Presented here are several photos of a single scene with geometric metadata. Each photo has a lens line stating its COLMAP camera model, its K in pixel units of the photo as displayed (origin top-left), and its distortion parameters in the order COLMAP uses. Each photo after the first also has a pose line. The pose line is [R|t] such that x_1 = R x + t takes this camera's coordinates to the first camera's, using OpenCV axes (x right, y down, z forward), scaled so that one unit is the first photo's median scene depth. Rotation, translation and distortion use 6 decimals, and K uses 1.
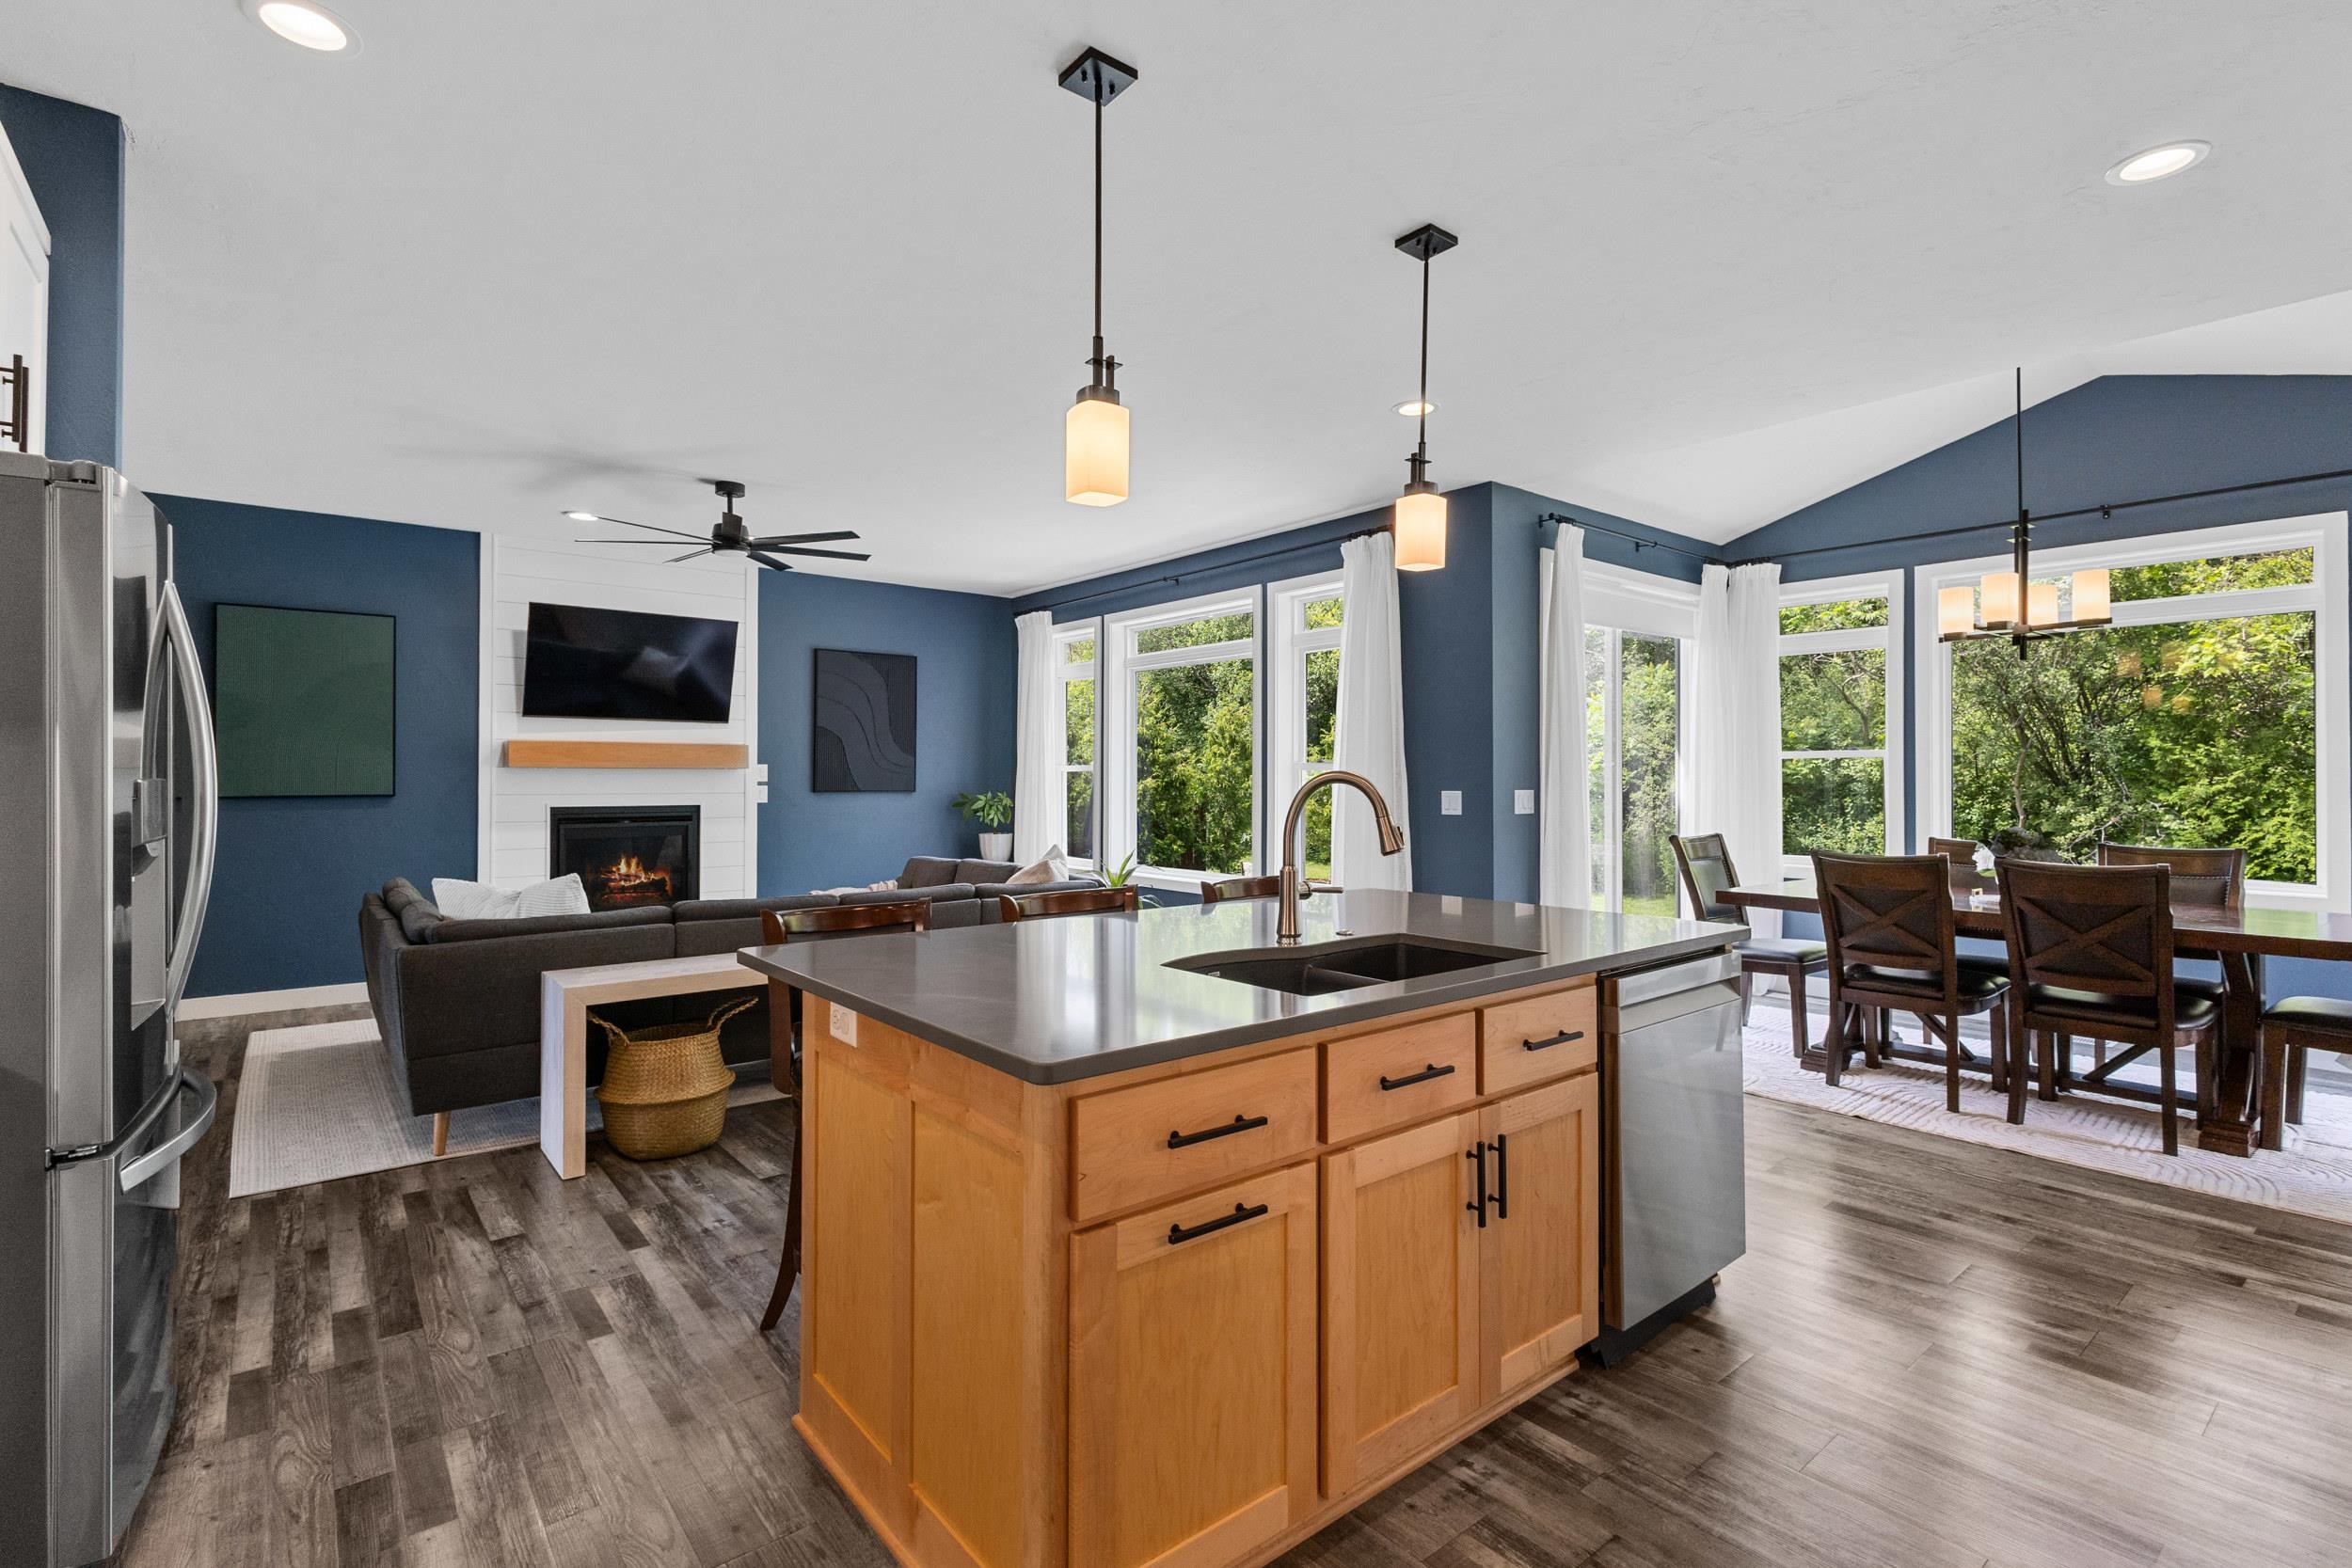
lens RADIAL K [[1080.5, 0, 1176.4], [0, 1080.5, 790.6], [0, 0, 1]] dist [0.006706, -0.003115]
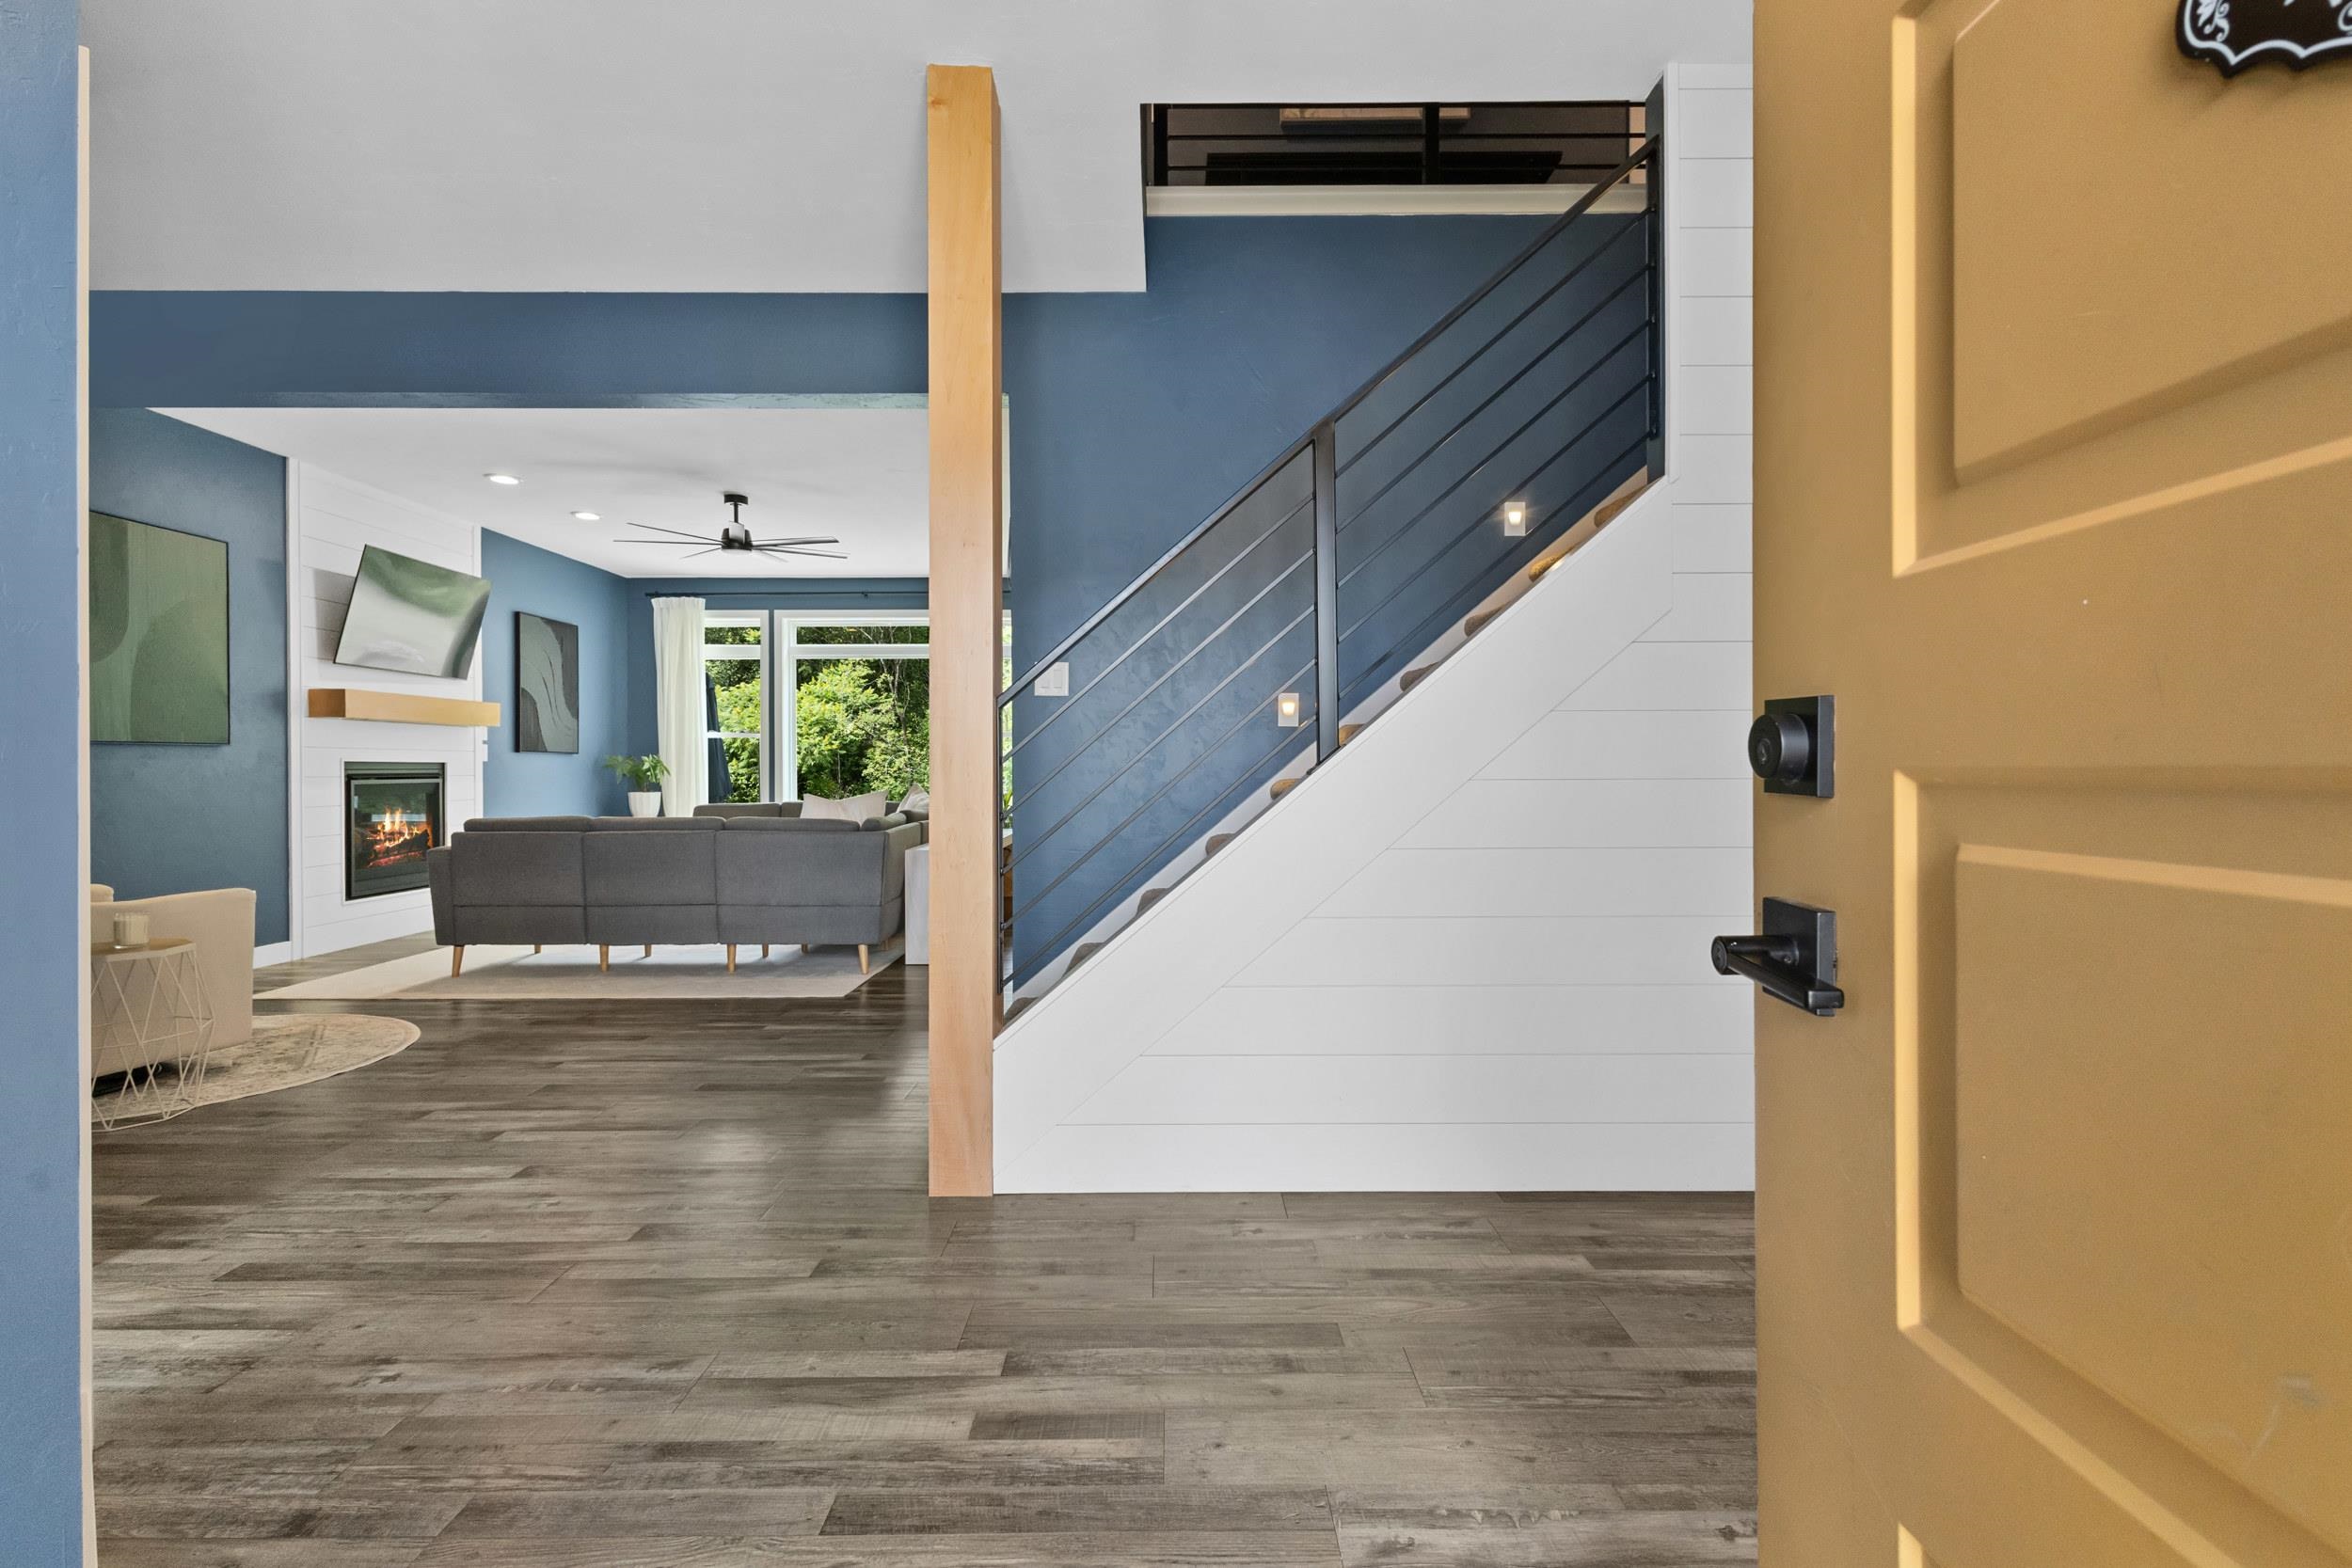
lens RADIAL K [[1080.5, 0, 1163.1], [0, 1080.5, 771.5], [0, 0, 1]] dist [0.006706, -0.003115]
pose [[0.612616, -0.014081, 0.790255, -1.105314], [0.027295, 0.999622, -0.003348, 0.057068], [-0.789909, 0.023621, 0.612769, -0.134246]]
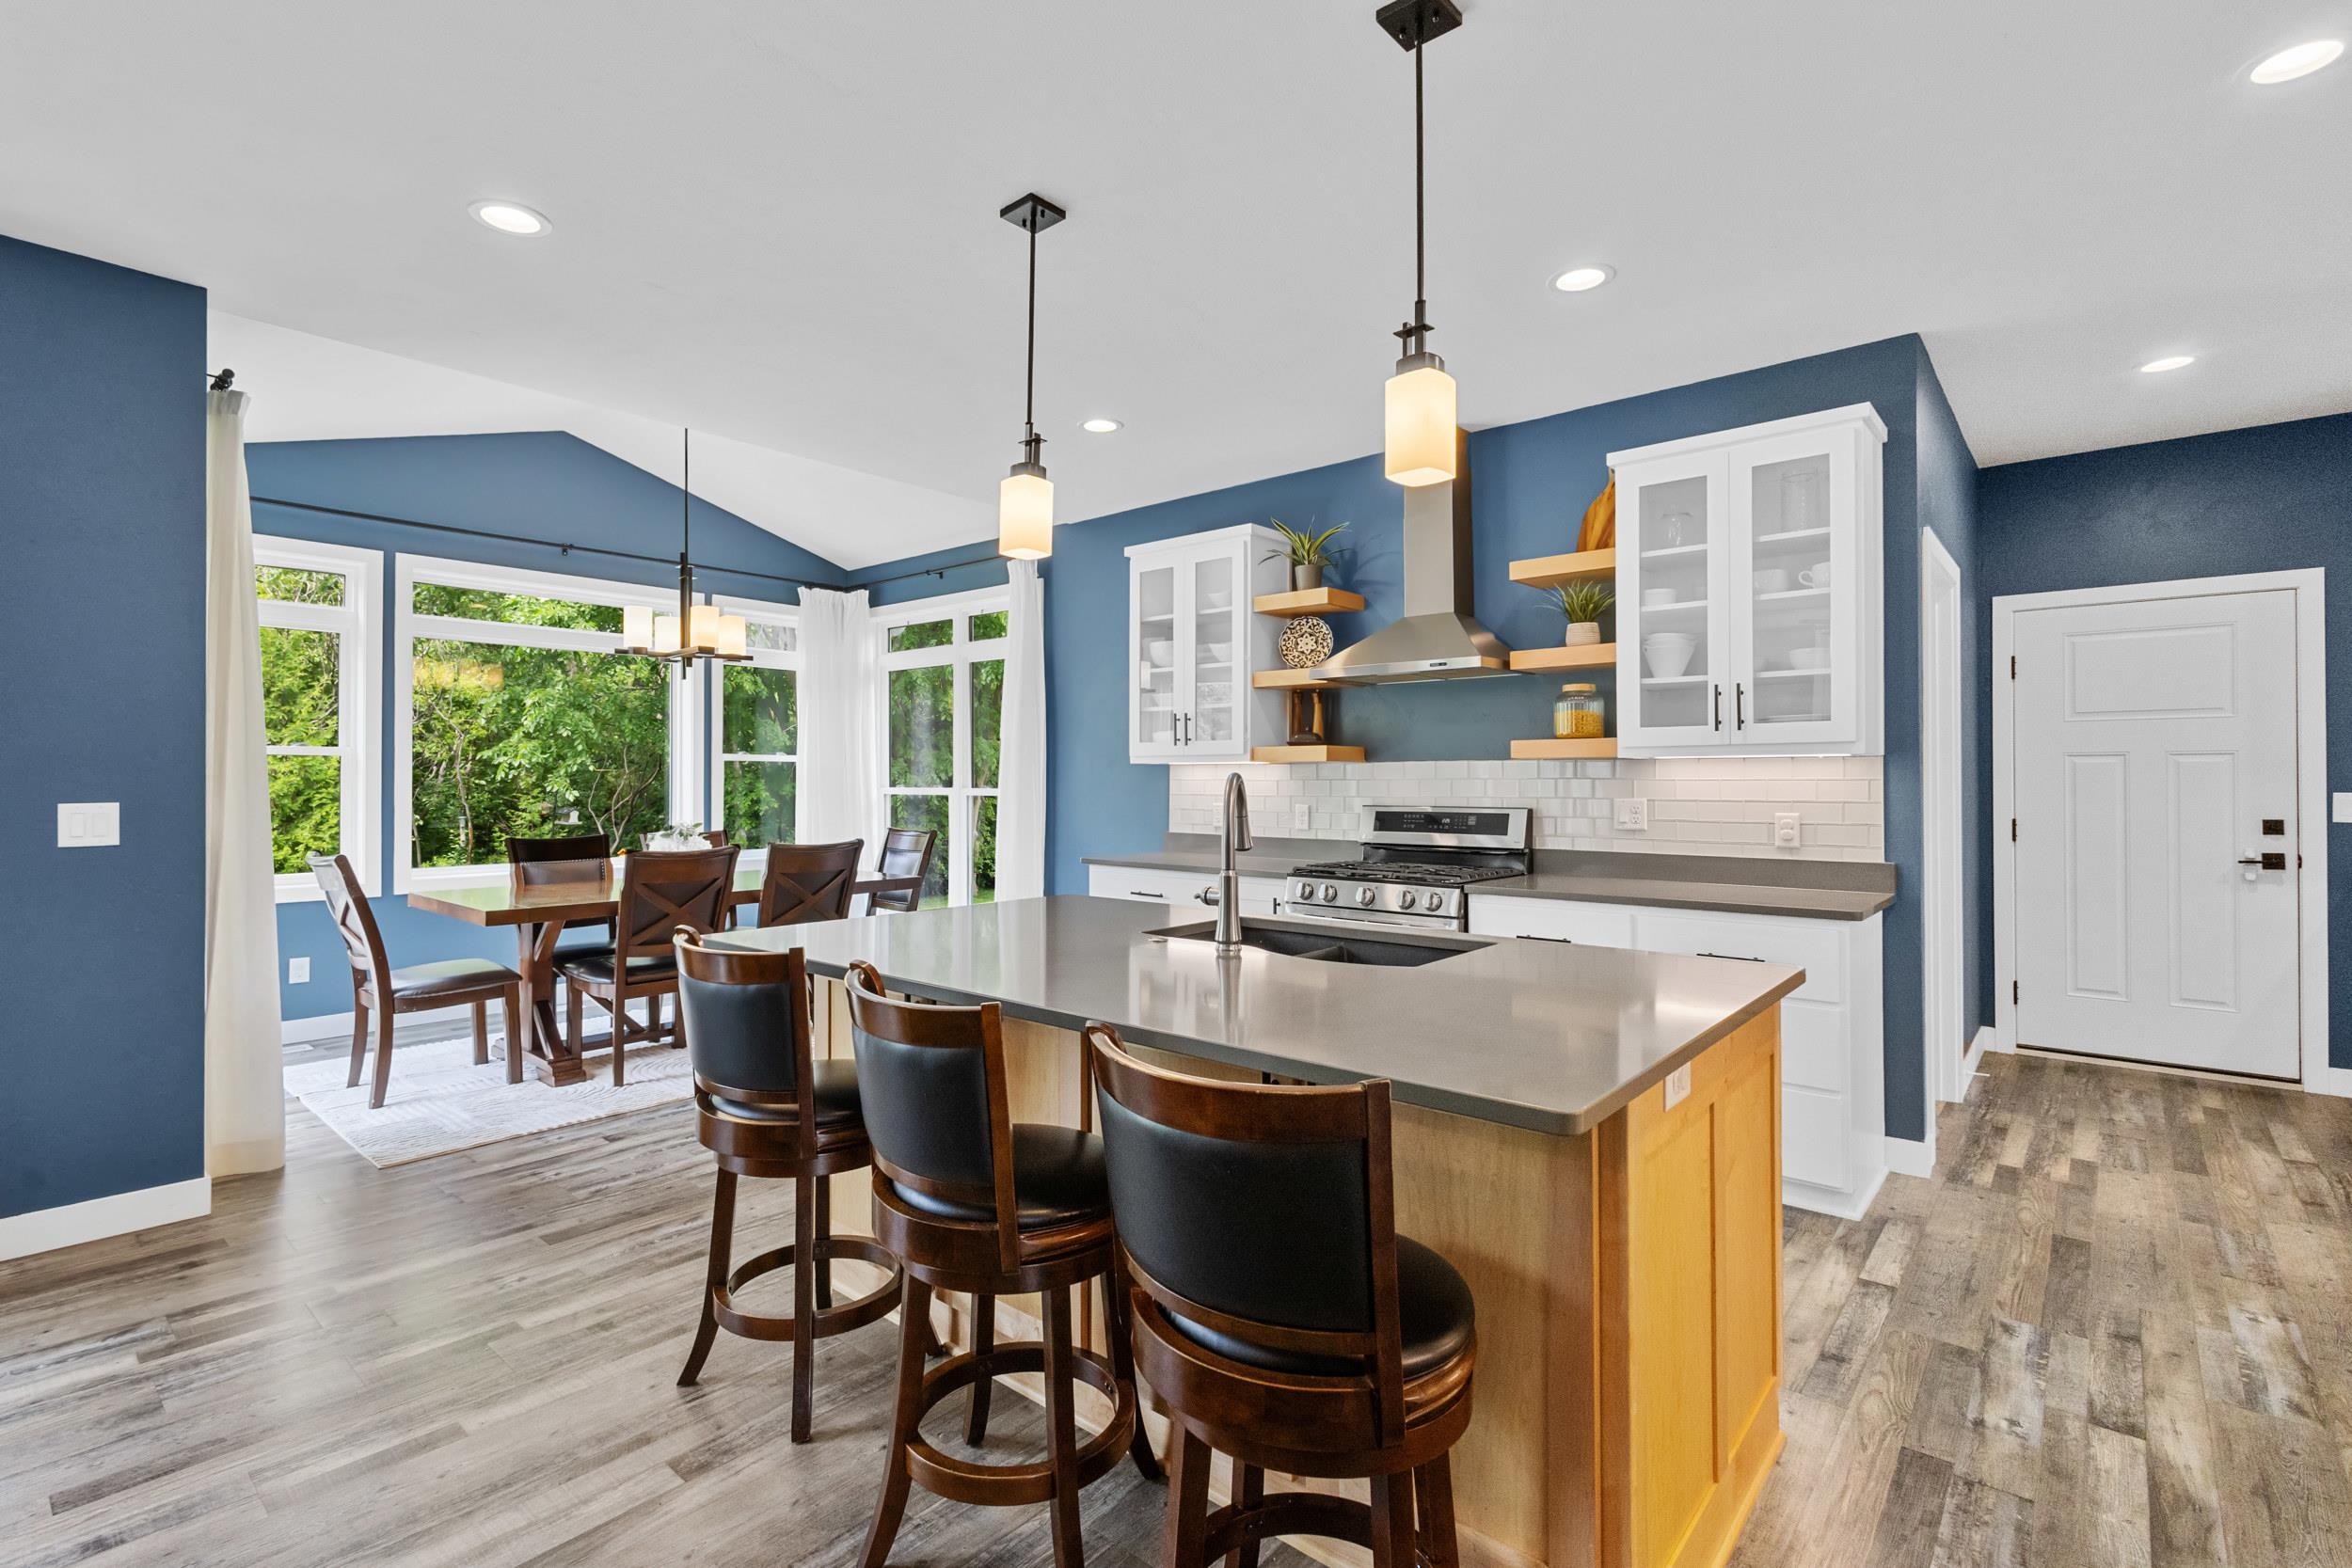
lens RADIAL K [[1080.5, 0, 1172.2], [0, 1080.5, 771.5], [0, 0, 1]] dist [0.006706, -0.003115]
pose [[-0.172274, 0.006178, 0.985030, -0.392944], [0.011656, 0.999923, -0.004233, -0.007023], [-0.984980, 0.010752, -0.172333, 0.560172]]
